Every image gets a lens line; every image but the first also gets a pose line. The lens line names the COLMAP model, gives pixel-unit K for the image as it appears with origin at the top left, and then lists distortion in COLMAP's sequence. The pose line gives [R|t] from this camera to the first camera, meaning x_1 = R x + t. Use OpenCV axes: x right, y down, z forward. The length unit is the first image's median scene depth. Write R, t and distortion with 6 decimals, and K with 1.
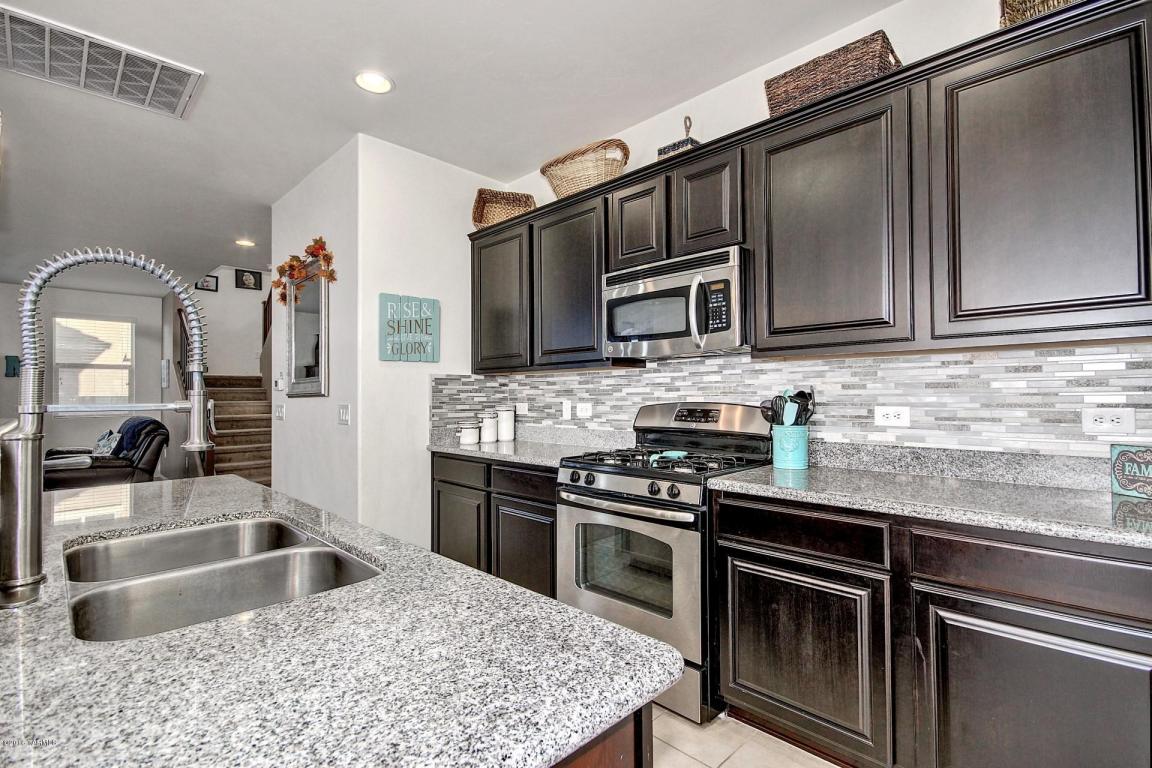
lens RADIAL K [[530.9, 0, 581.2], [0, 530.9, 386.3], [0, 0, 1]] dist [0.001207, -0.000554]
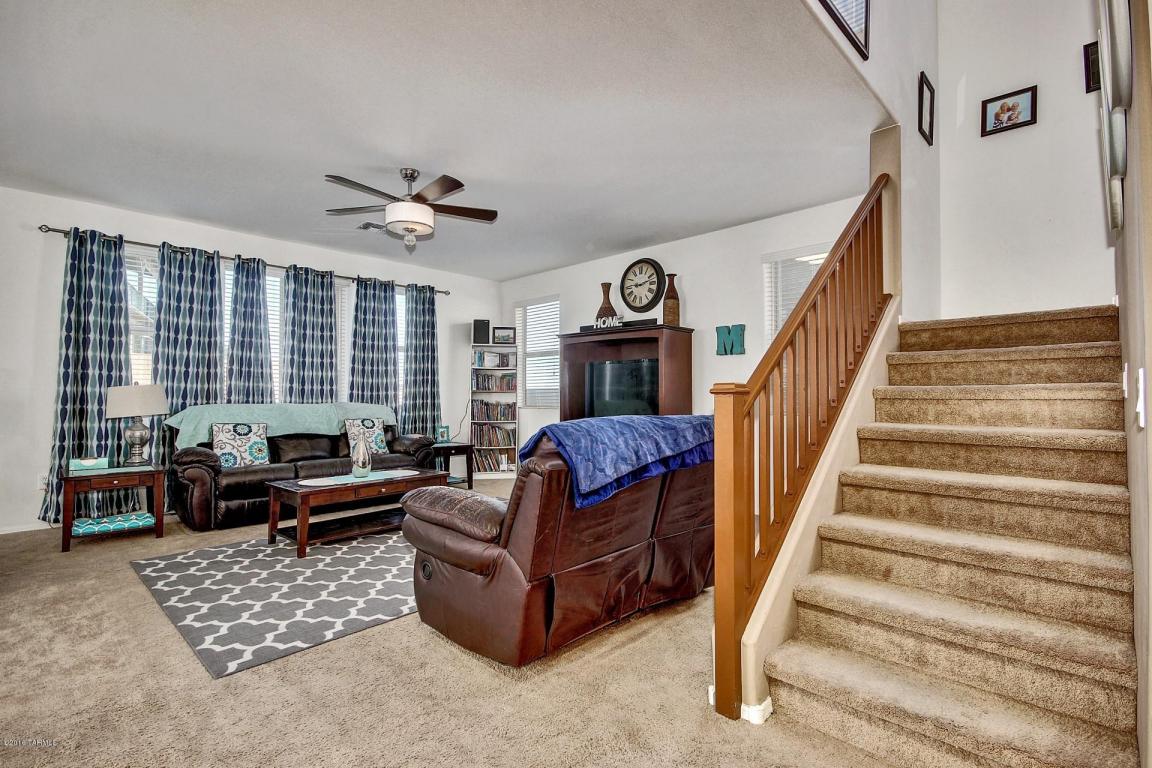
lens RADIAL K [[530.9, 0, 581.2], [0, 530.9, 386.3], [0, 0, 1]] dist [0.001207, -0.000554]
pose [[0.002324, -0.012249, -0.999922, -1.056788], [0.016554, 0.999788, -0.012209, 0.095525], [0.999860, -0.016524, 0.002526, 2.457870]]
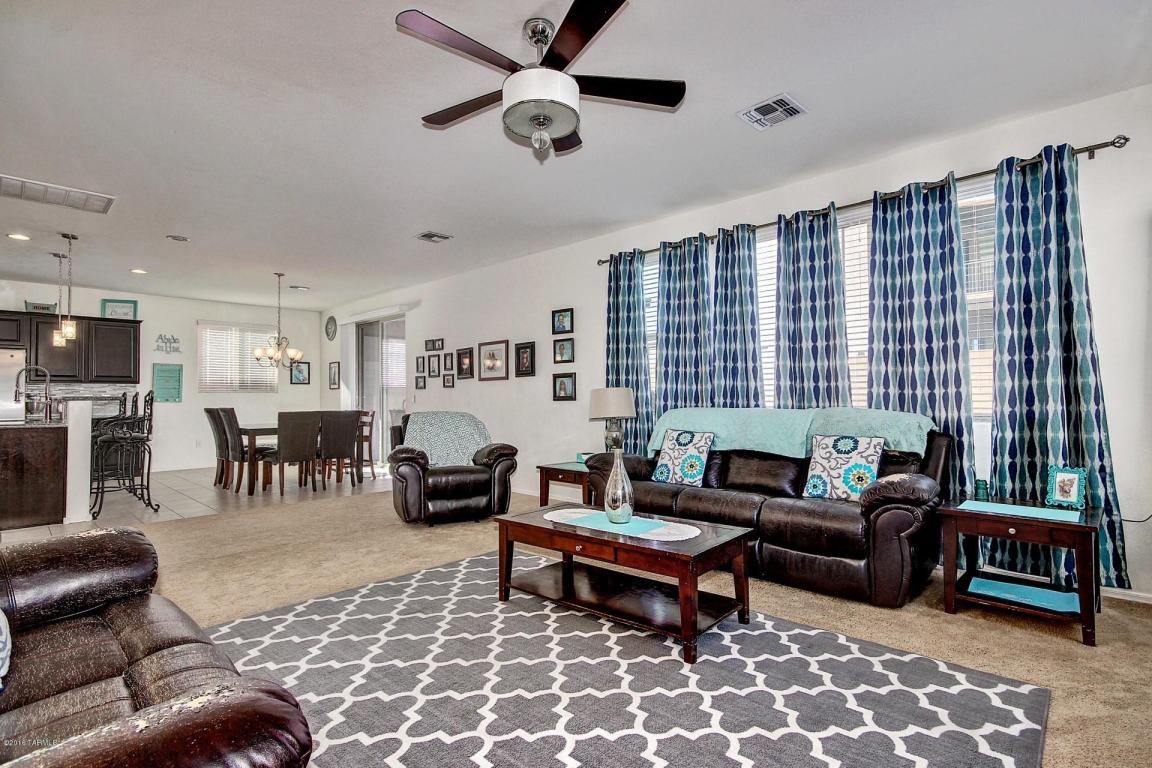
lens RADIAL K [[562.9, 0, 574.1], [0, 562.9, 385.1], [0, 0, 1]] dist [0.005354, 0.000406]
pose [[-0.999892, 0.011501, -0.009108, -2.776514], [0.011877, 0.999031, -0.042384, 0.116718], [0.008611, -0.042488, -0.999060, 2.979770]]
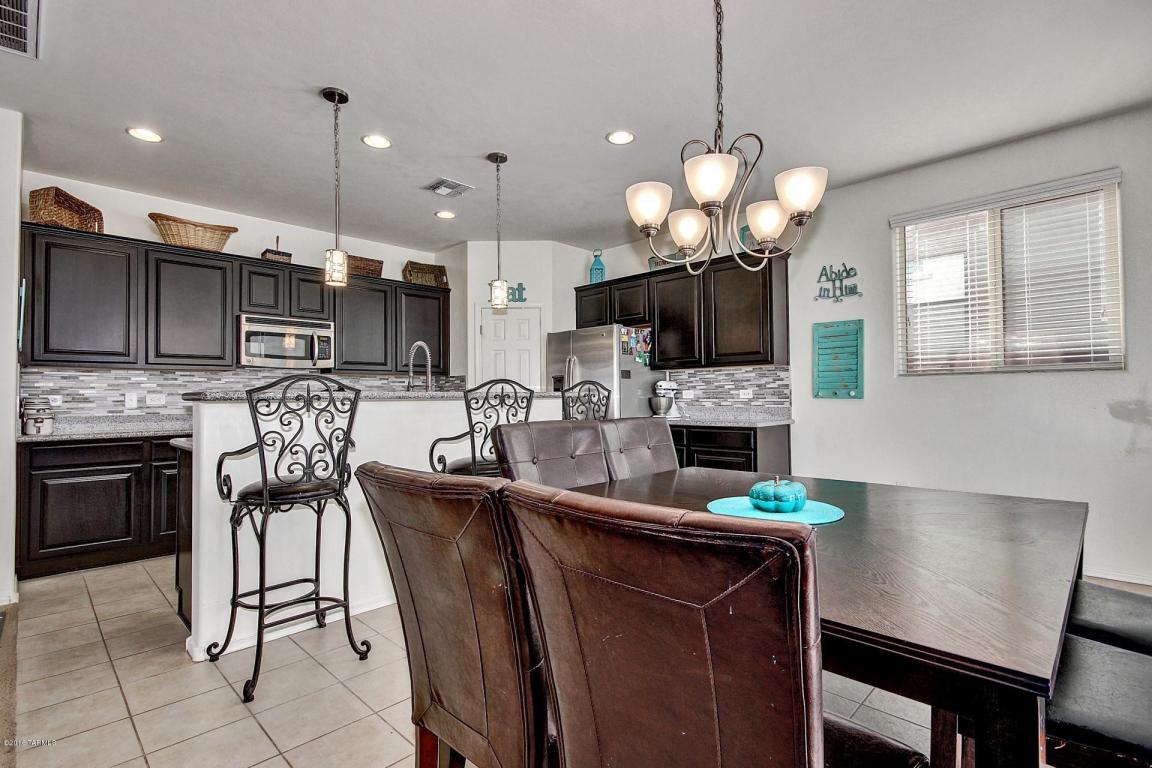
lens RADIAL K [[541.5, 0, 576.0], [0, 541.5, 384.0], [0, 0, 1]] dist [0.000263, -0.000155]
pose [[-0.006356, 0.031515, 0.999483, -1.865568], [-0.009674, 0.999455, -0.031575, 0.053654], [-0.999933, -0.009870, -0.006047, -0.012505]]
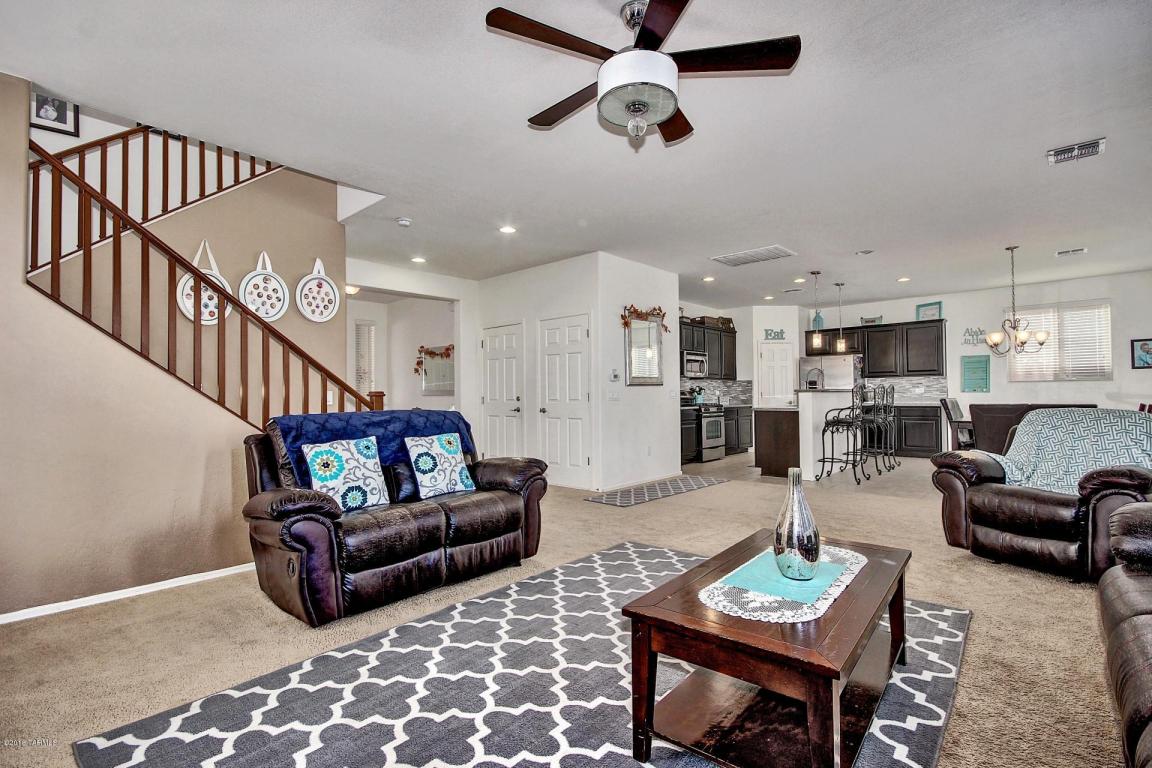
lens RADIAL K [[530.9, 0, 581.2], [0, 530.9, 386.3], [0, 0, 1]] dist [0.001207, -0.000554]
pose [[-0.048617, 0.023394, 0.998544, -3.676481], [-0.007861, 0.999686, -0.023803, 0.105487], [-0.998787, -0.009007, -0.048418, 2.078307]]
